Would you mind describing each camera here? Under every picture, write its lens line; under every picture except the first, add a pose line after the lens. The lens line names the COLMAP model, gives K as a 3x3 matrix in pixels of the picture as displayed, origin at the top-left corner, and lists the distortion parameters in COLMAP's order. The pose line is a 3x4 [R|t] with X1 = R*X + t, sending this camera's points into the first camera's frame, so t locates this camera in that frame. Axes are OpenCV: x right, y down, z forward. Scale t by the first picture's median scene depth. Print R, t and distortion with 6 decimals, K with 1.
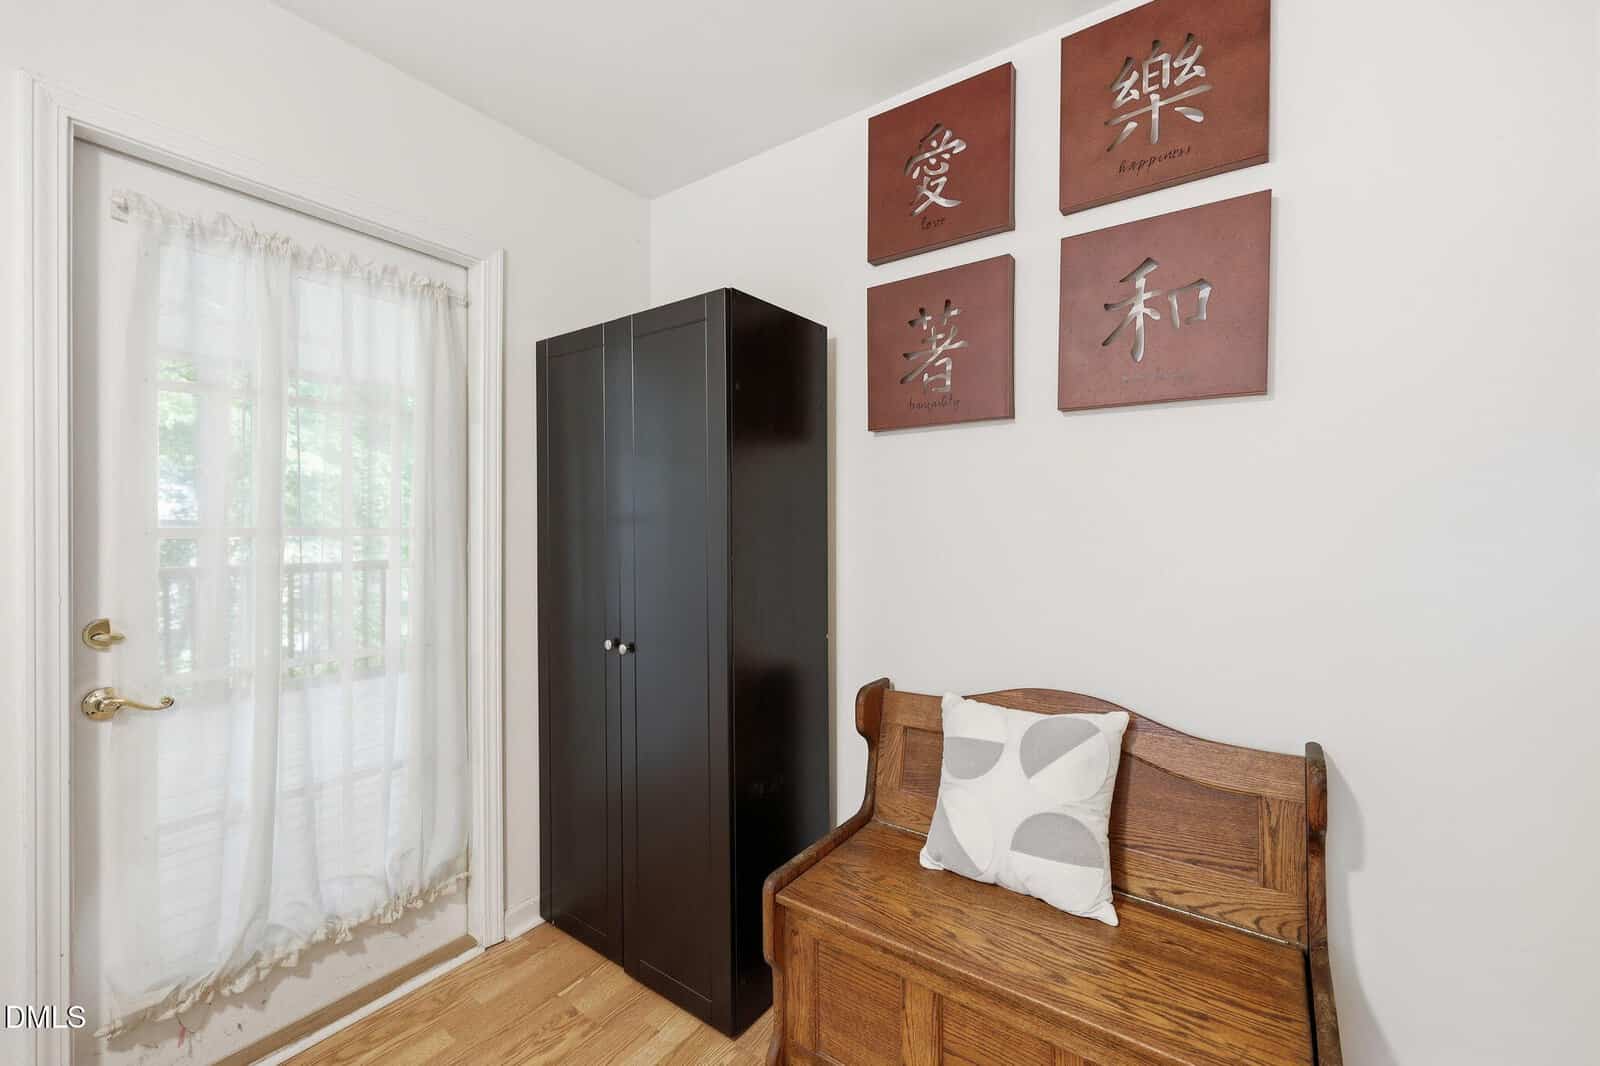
lens RADIAL K [[645.2, 0, 800.0], [0, 645.2, 533.0], [0, 0, 1]] dist [-0.001522, 0.000010]
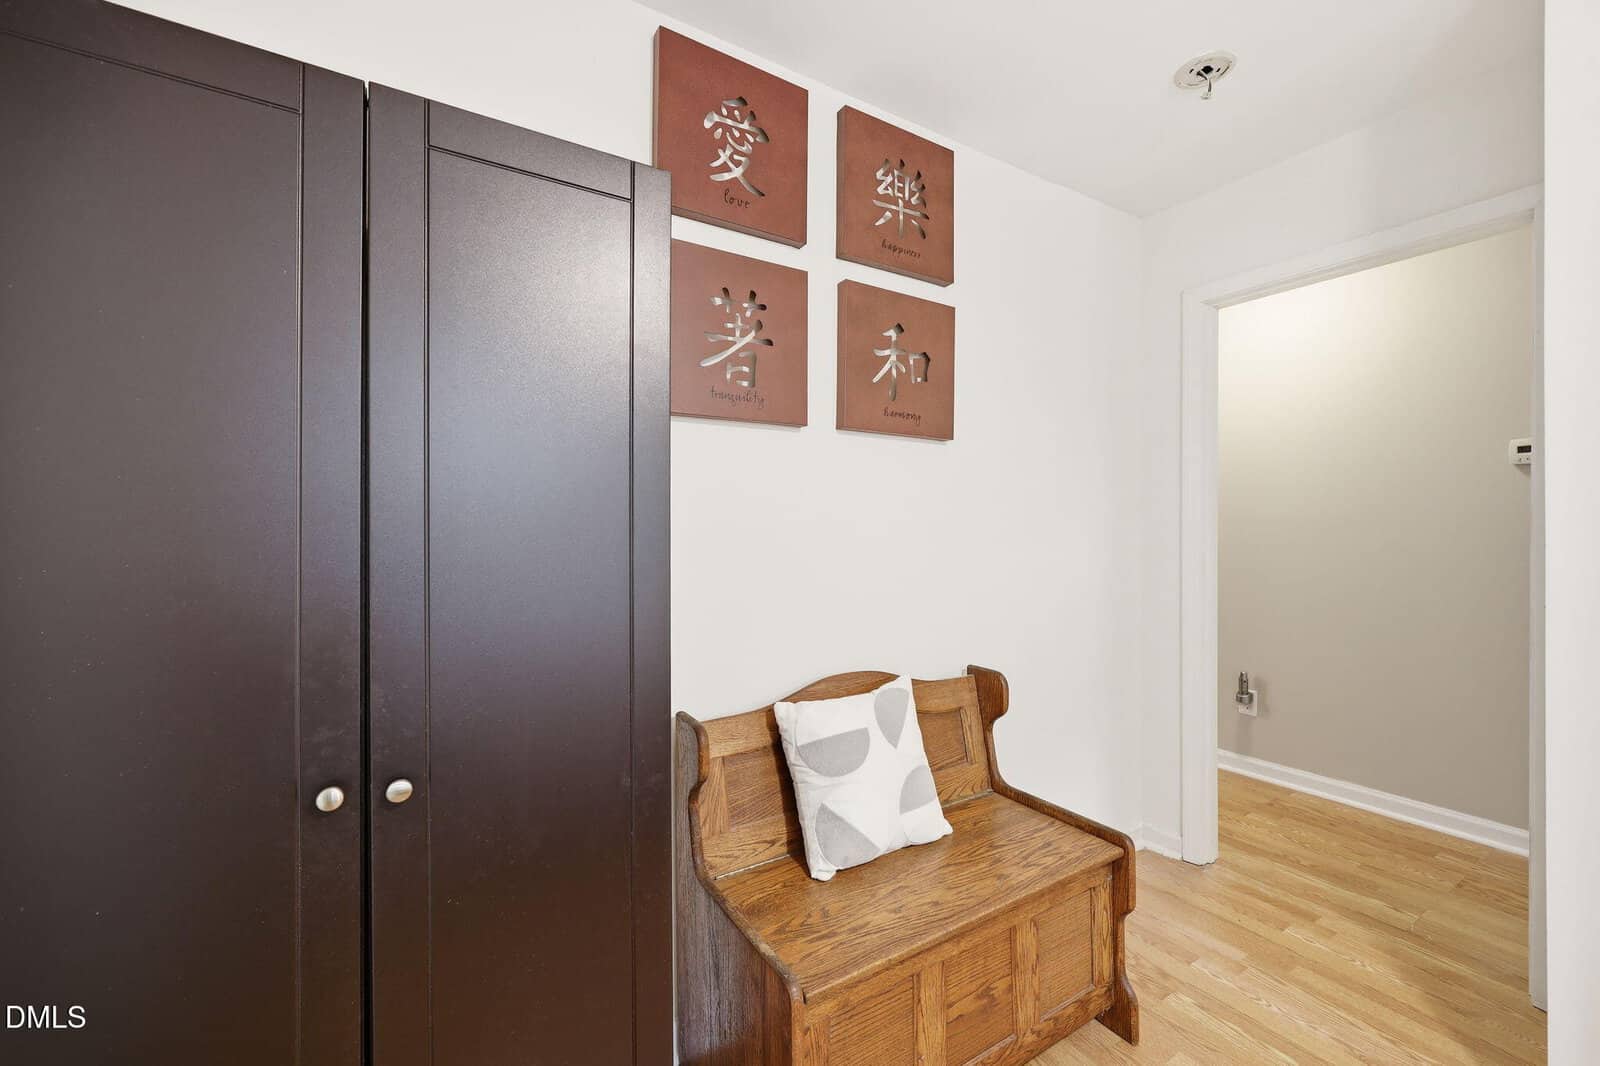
lens RADIAL K [[664.9, 0, 800.0], [0, 664.9, 533.0], [0, 0, 1]] dist [0.001410, -0.000009]
pose [[0.370178, -0.006839, 0.928936, -0.778124], [0.012042, 0.999924, 0.002563, -0.008820], [-0.928883, 0.010238, 0.370233, 0.685896]]
